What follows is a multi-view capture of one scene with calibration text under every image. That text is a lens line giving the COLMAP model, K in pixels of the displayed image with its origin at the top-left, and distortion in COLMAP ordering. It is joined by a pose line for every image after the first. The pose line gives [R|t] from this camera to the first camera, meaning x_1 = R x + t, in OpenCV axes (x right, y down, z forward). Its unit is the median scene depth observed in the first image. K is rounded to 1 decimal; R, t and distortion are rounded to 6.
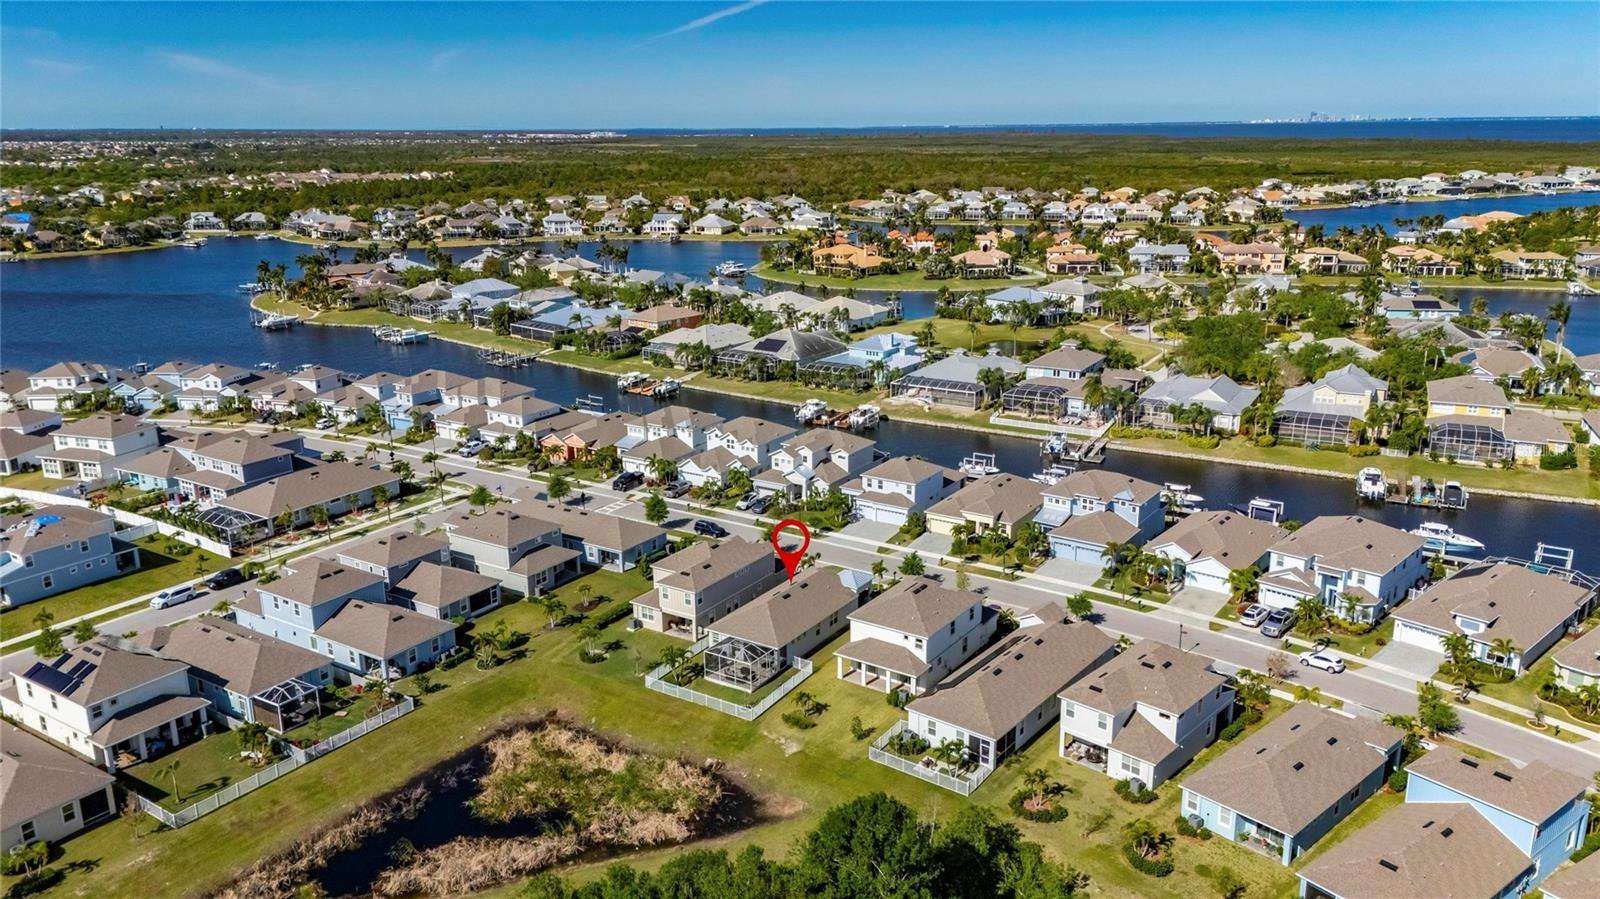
lens RADIAL K [[1167.4, 0, 807.0], [0, 1167.4, 444.0], [0, 0, 1]] dist [0.085466, -0.085207]
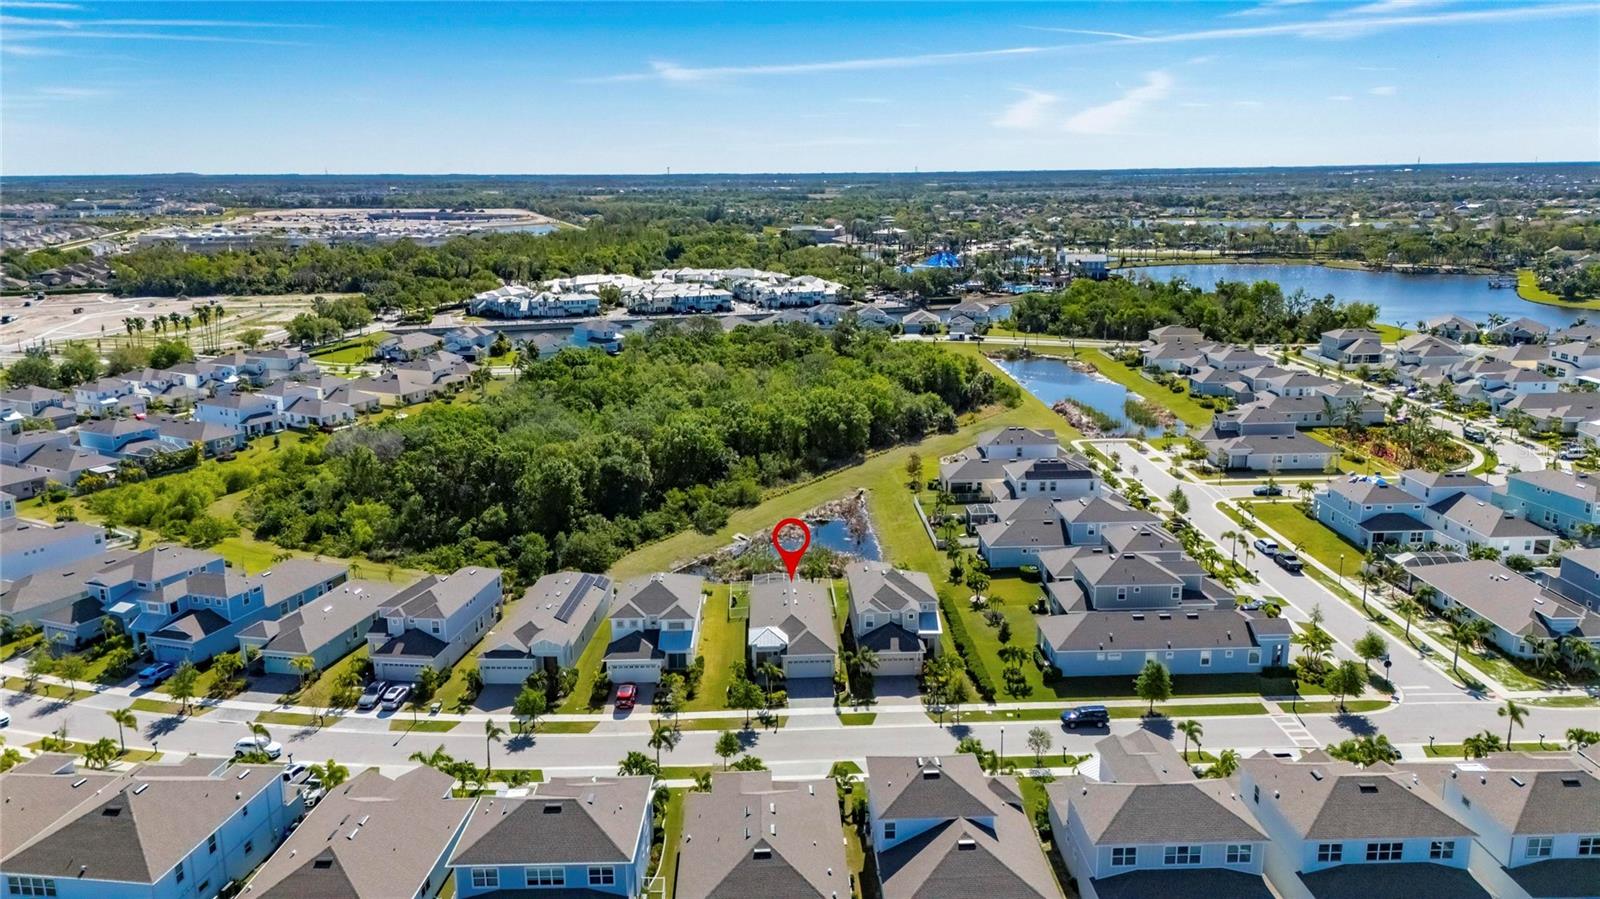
lens RADIAL K [[1167.4, 0, 807.4], [0, 1167.4, 450.7], [0, 0, 1]] dist [0.085466, -0.085207]
pose [[-0.817869, 0.149087, -0.555755, 0.422025], [-0.136263, 0.888195, 0.438797, -0.356748], [0.559038, 0.434607, -0.706111, 1.333853]]
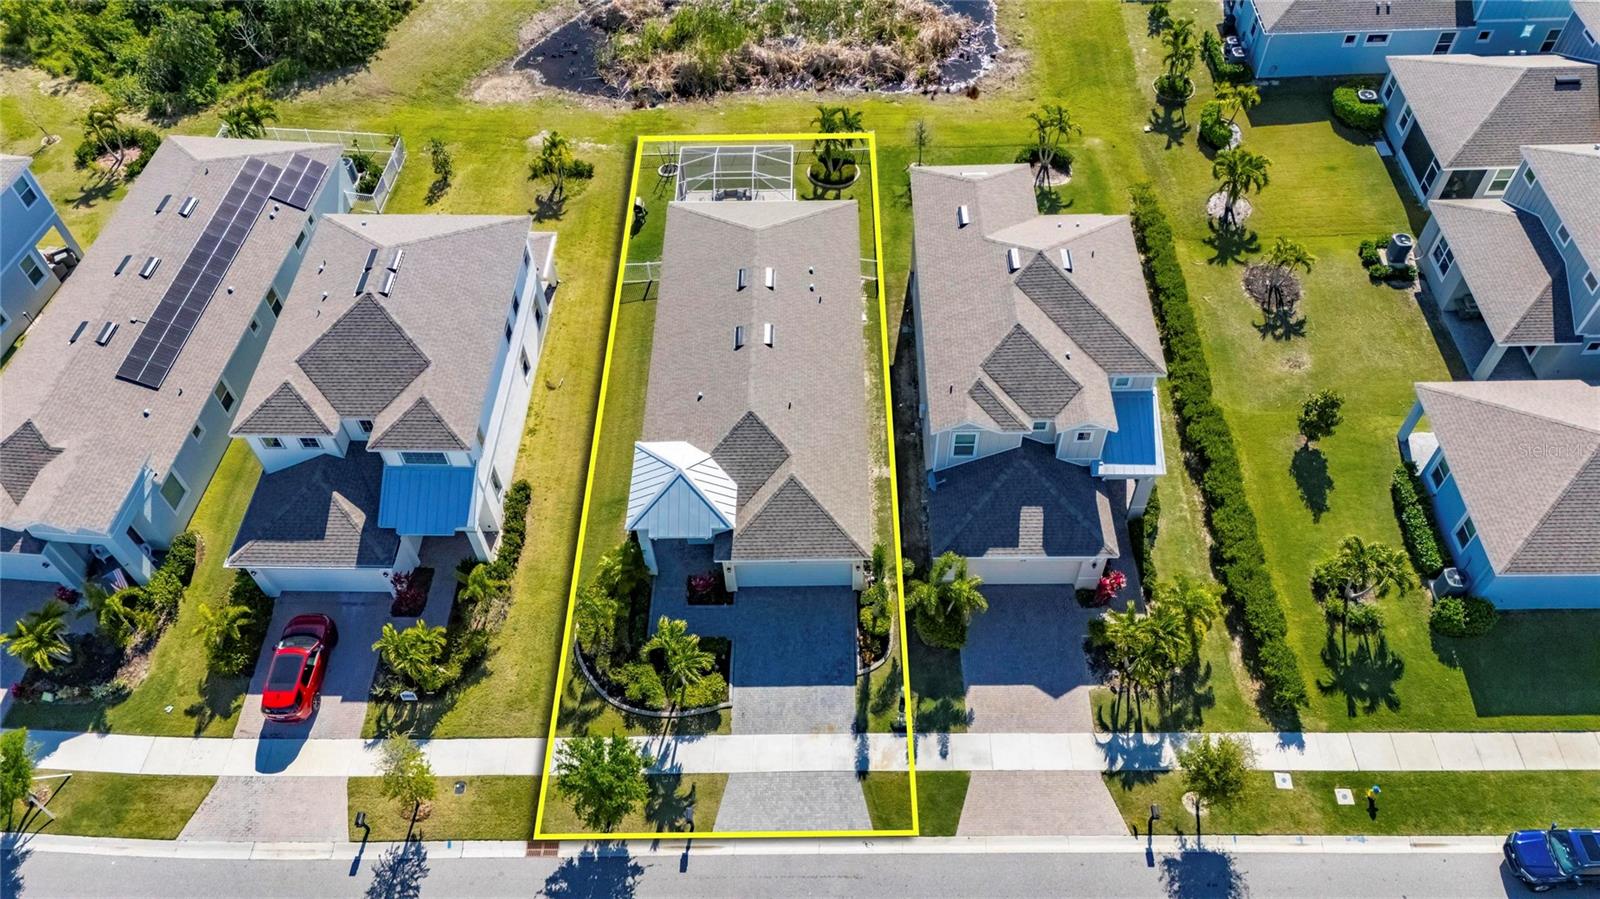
lens RADIAL K [[1167.4, 0, 809.0], [0, 1167.4, 451.8], [0, 0, 1]] dist [0.085466, -0.085207]
pose [[-0.842382, 0.438656, -0.313008, 0.090415], [-0.114517, 0.421862, 0.899399, -0.165127], [0.526573, 0.793482, -0.305136, 0.921736]]
